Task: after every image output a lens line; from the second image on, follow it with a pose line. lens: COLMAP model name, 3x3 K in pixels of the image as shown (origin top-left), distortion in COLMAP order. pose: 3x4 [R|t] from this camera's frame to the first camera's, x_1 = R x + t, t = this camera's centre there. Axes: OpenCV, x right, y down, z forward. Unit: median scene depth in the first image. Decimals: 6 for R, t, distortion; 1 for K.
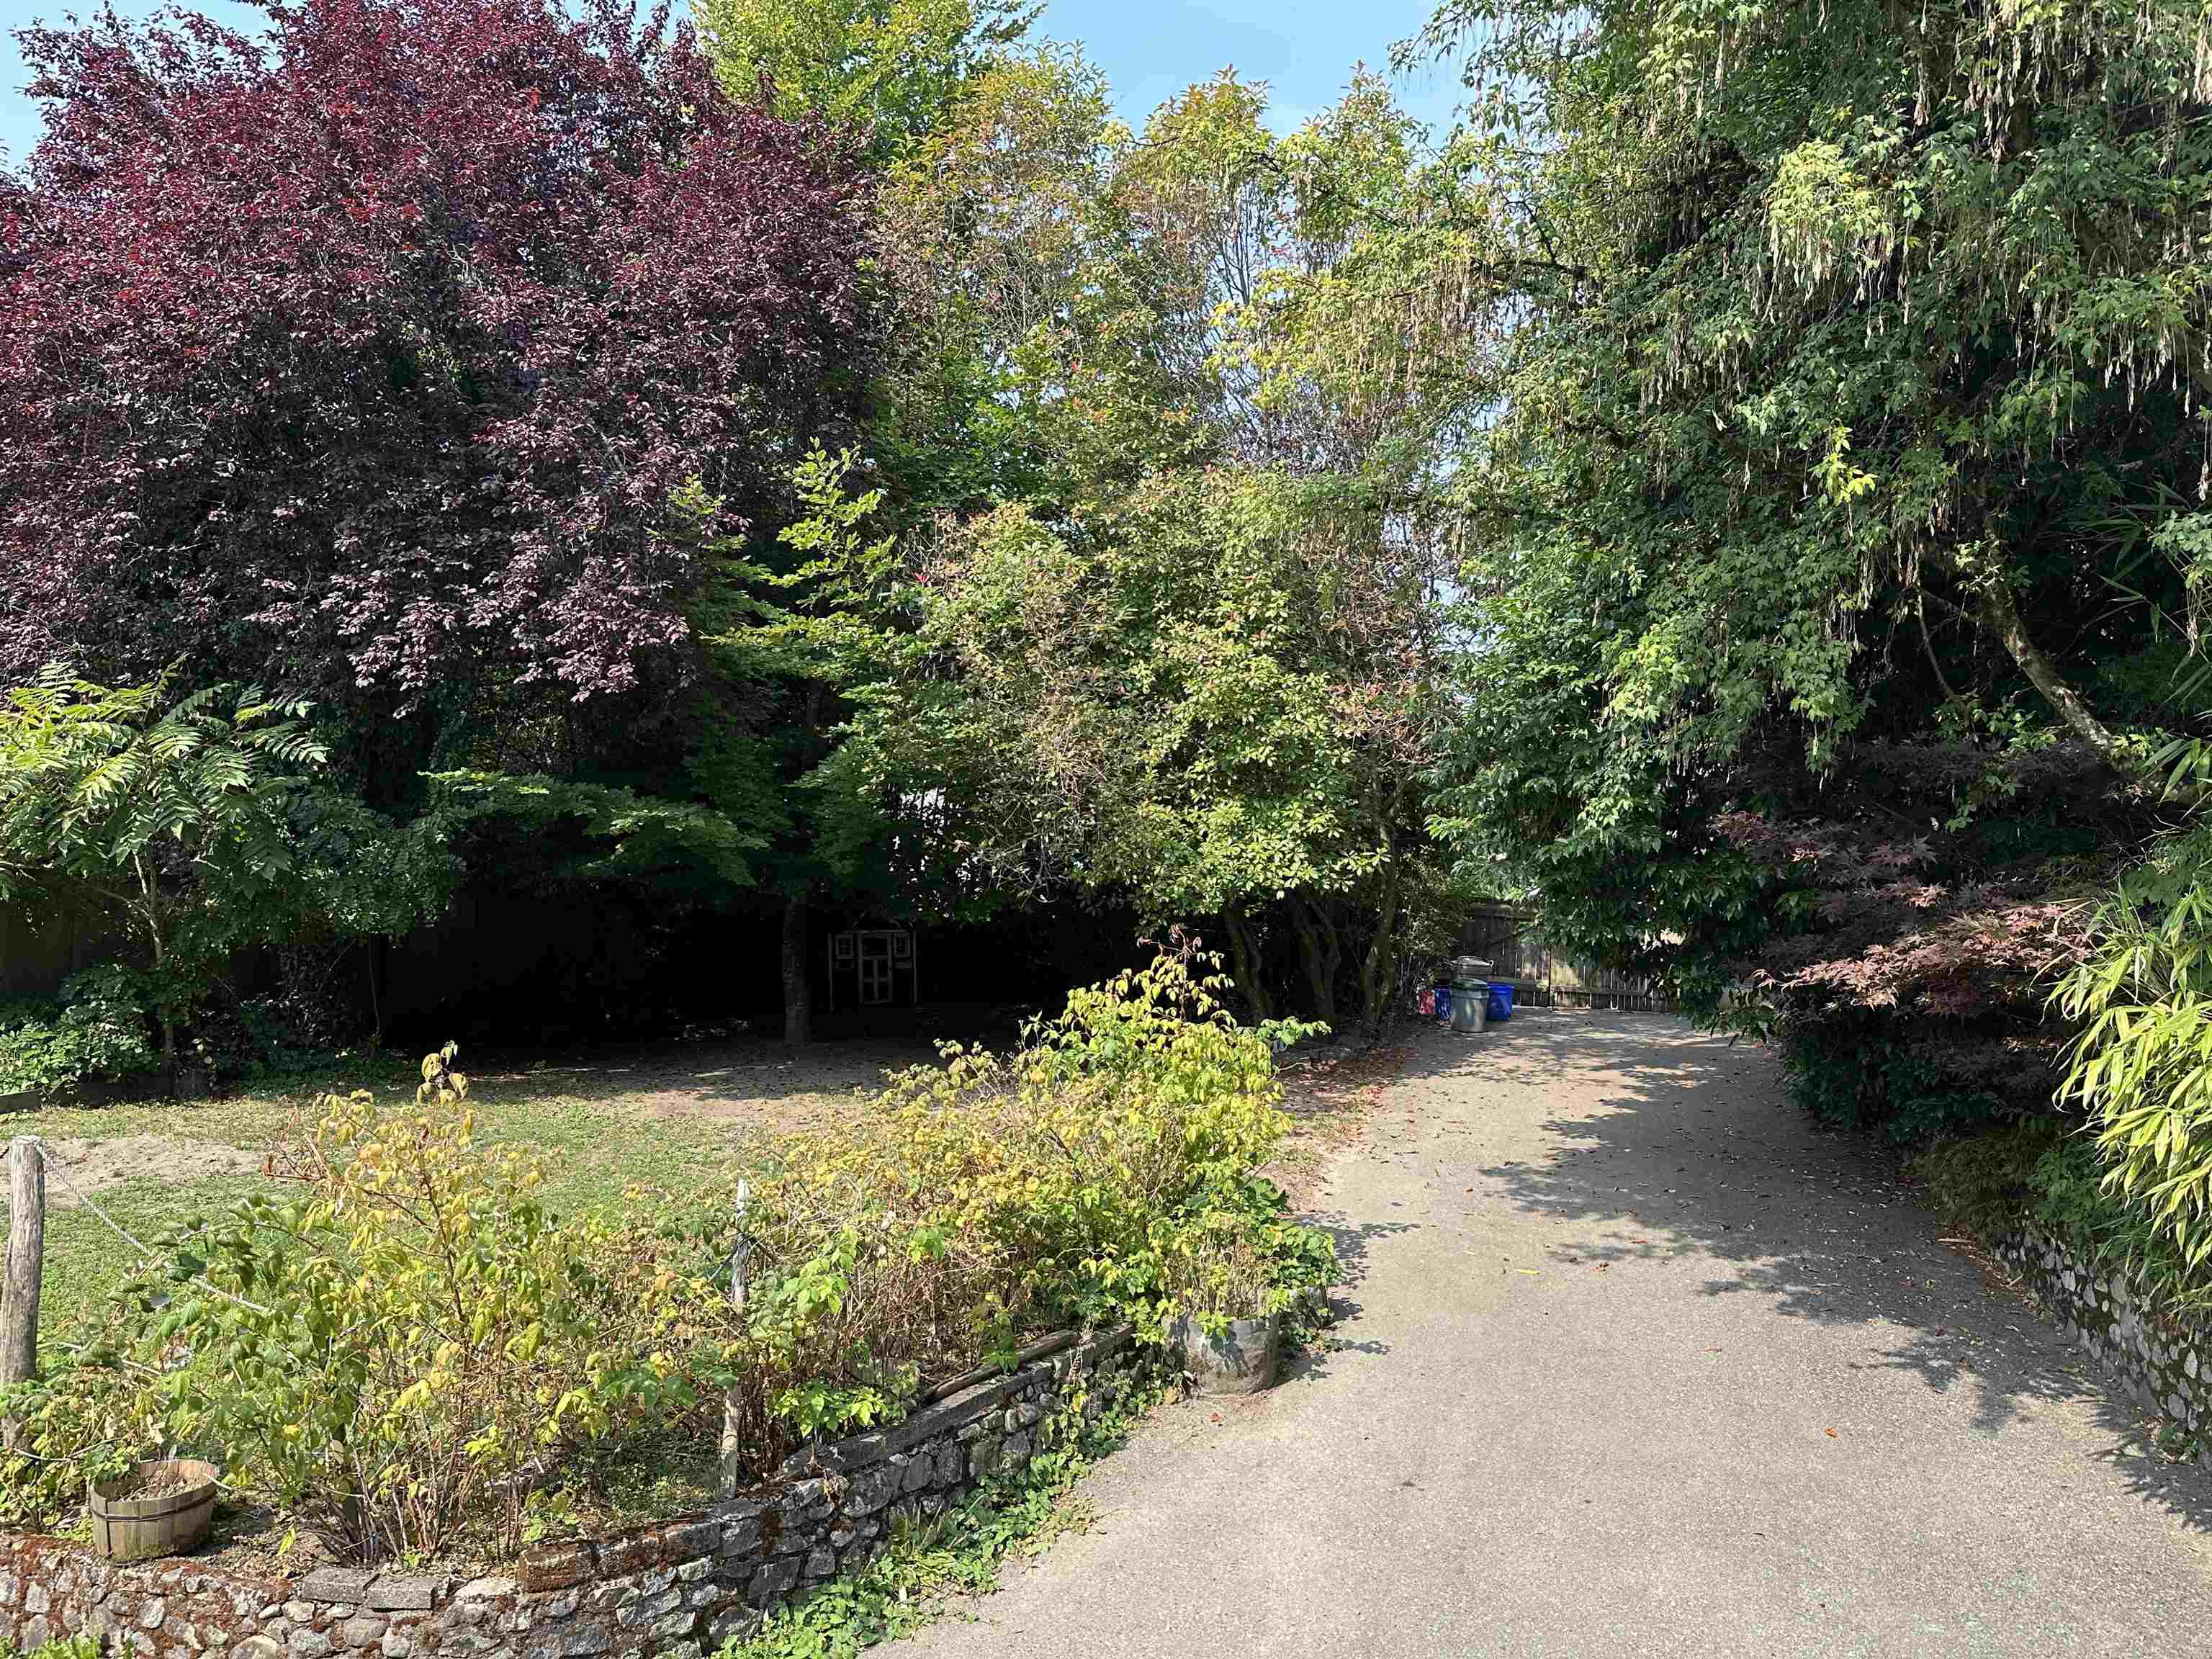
lens RADIAL K [[1549.8, 0, 1103.8], [0, 1549.8, 832.8], [0, 0, 1]] dist [0.034946, -0.042402]
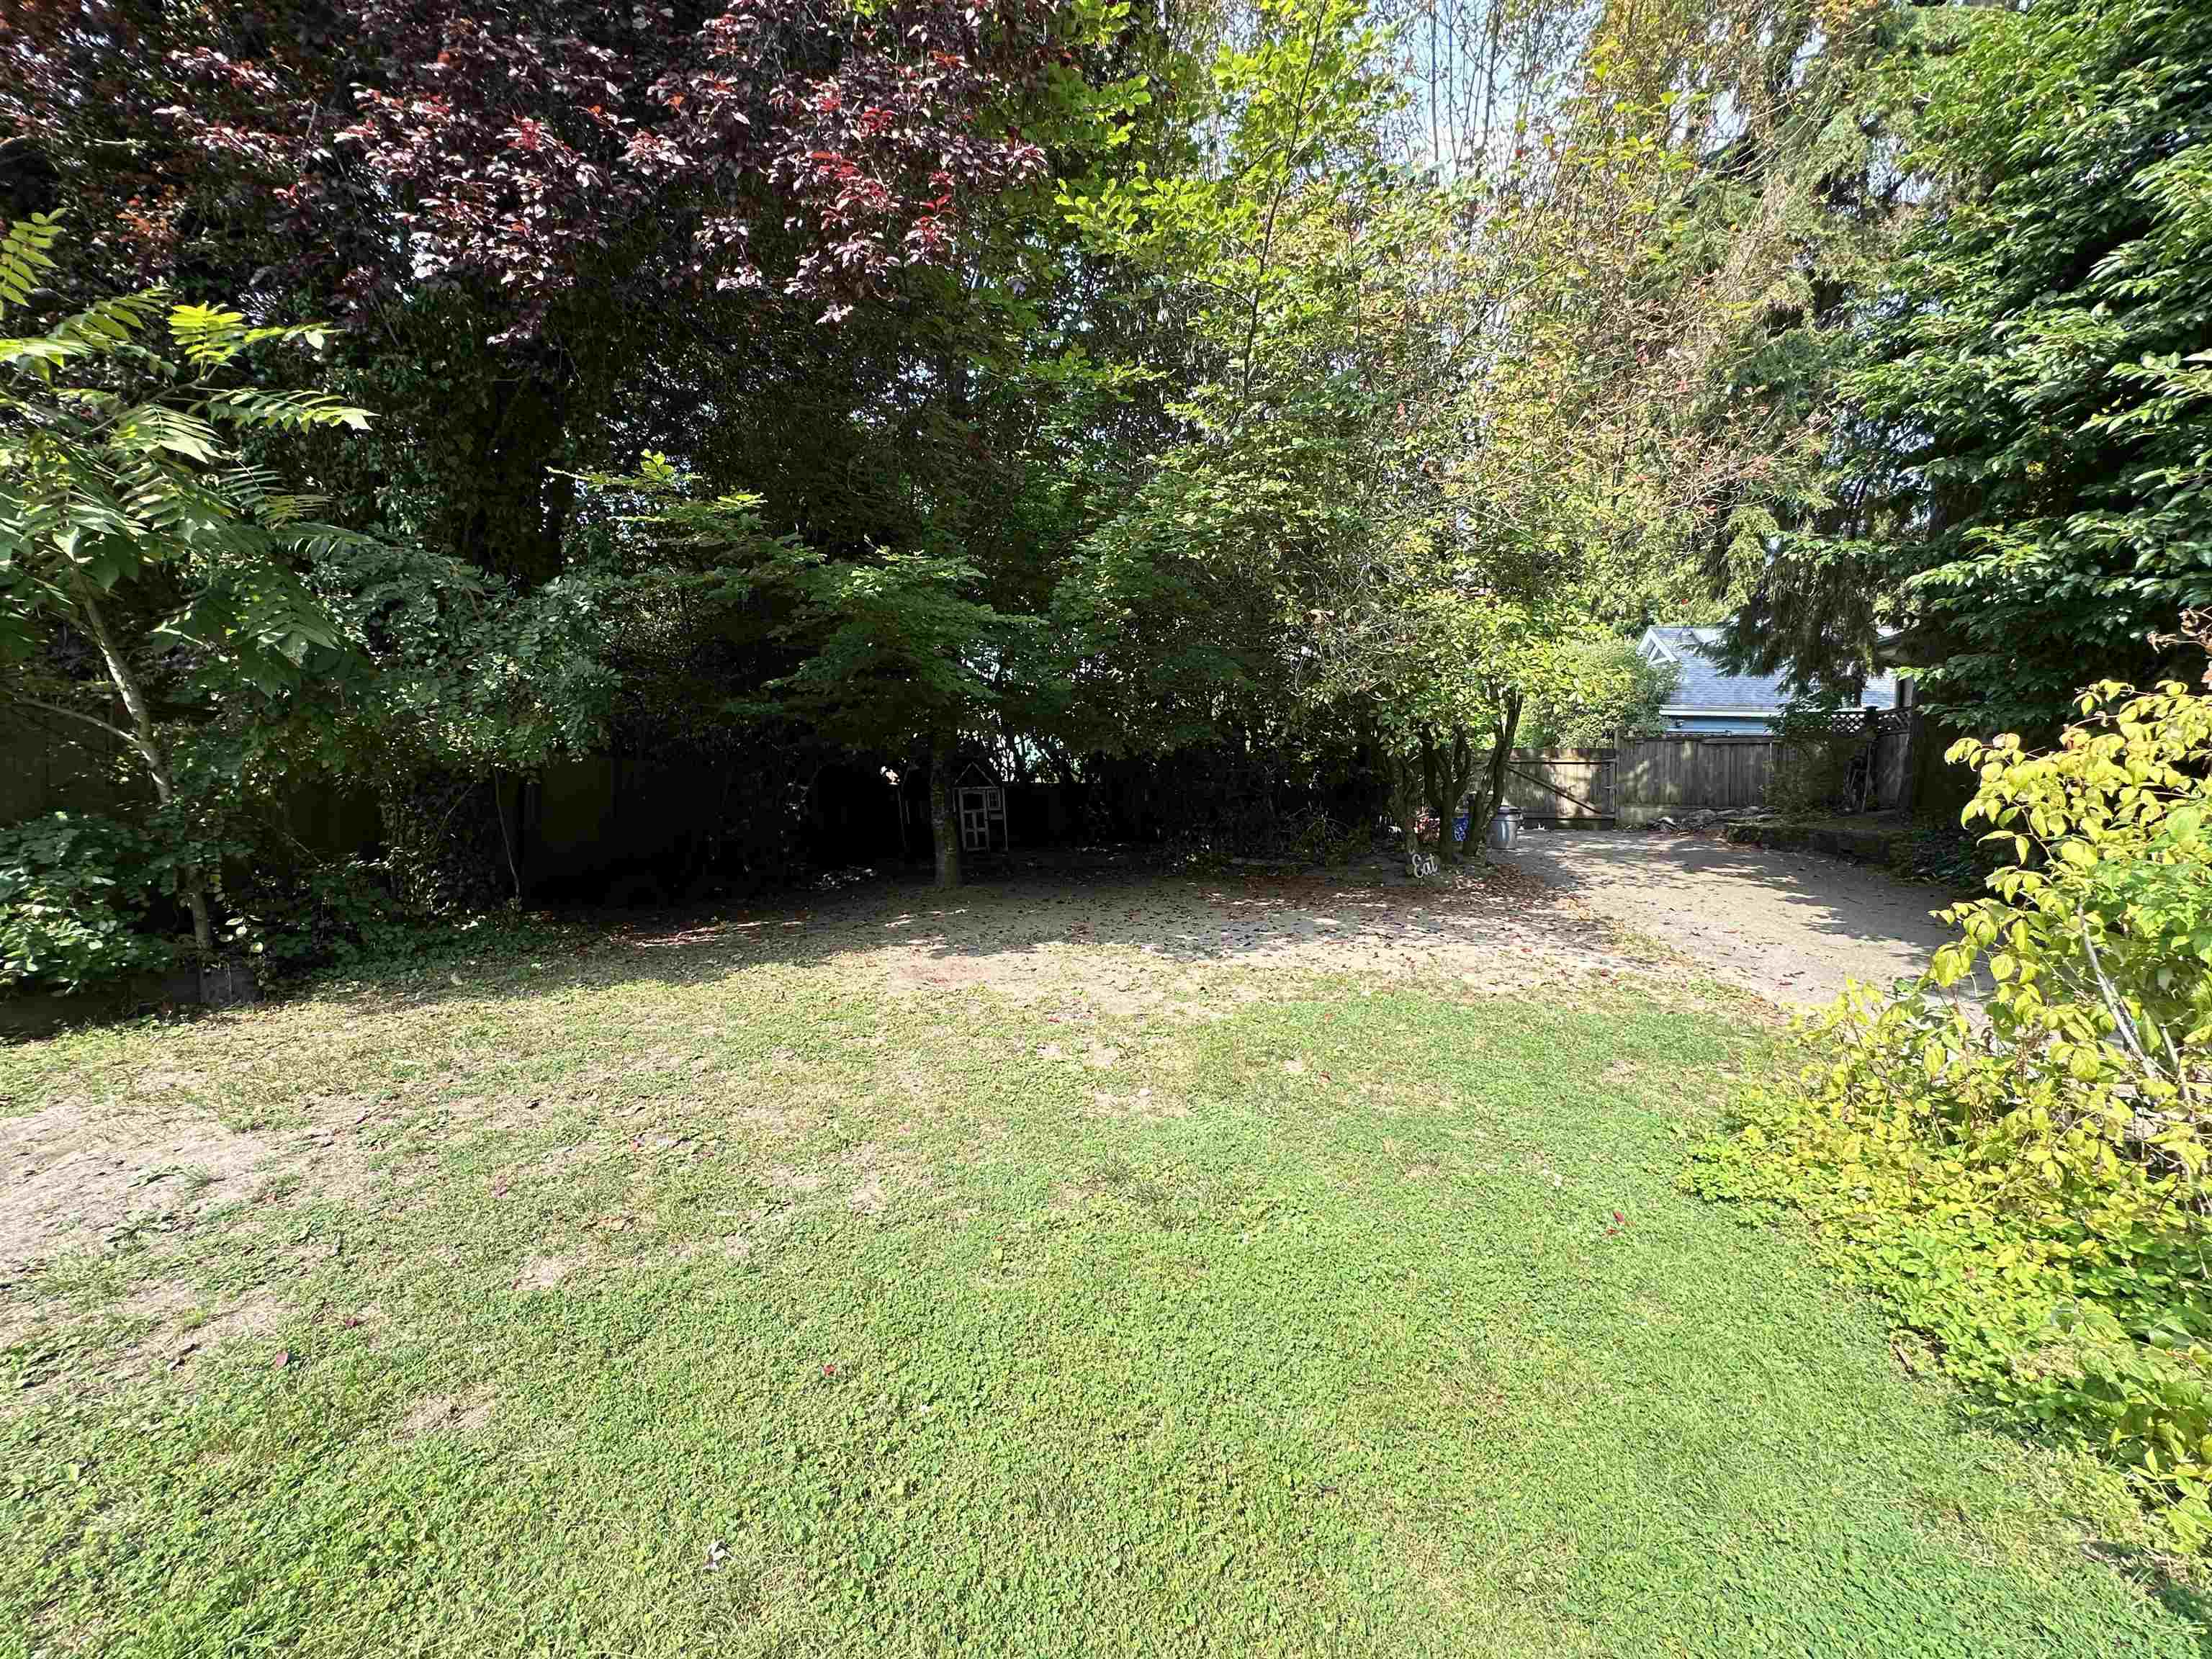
lens RADIAL K [[881.0, 0, 1118.6], [0, 881.0, 824.7], [0, 0, 1]] dist [-0.005704, 0.000735]
pose [[0.985384, -0.040872, 0.165373, -0.306349], [0.028175, 0.996523, 0.078411, 0.085518], [-0.168003, -0.072606, 0.983109, 0.669051]]
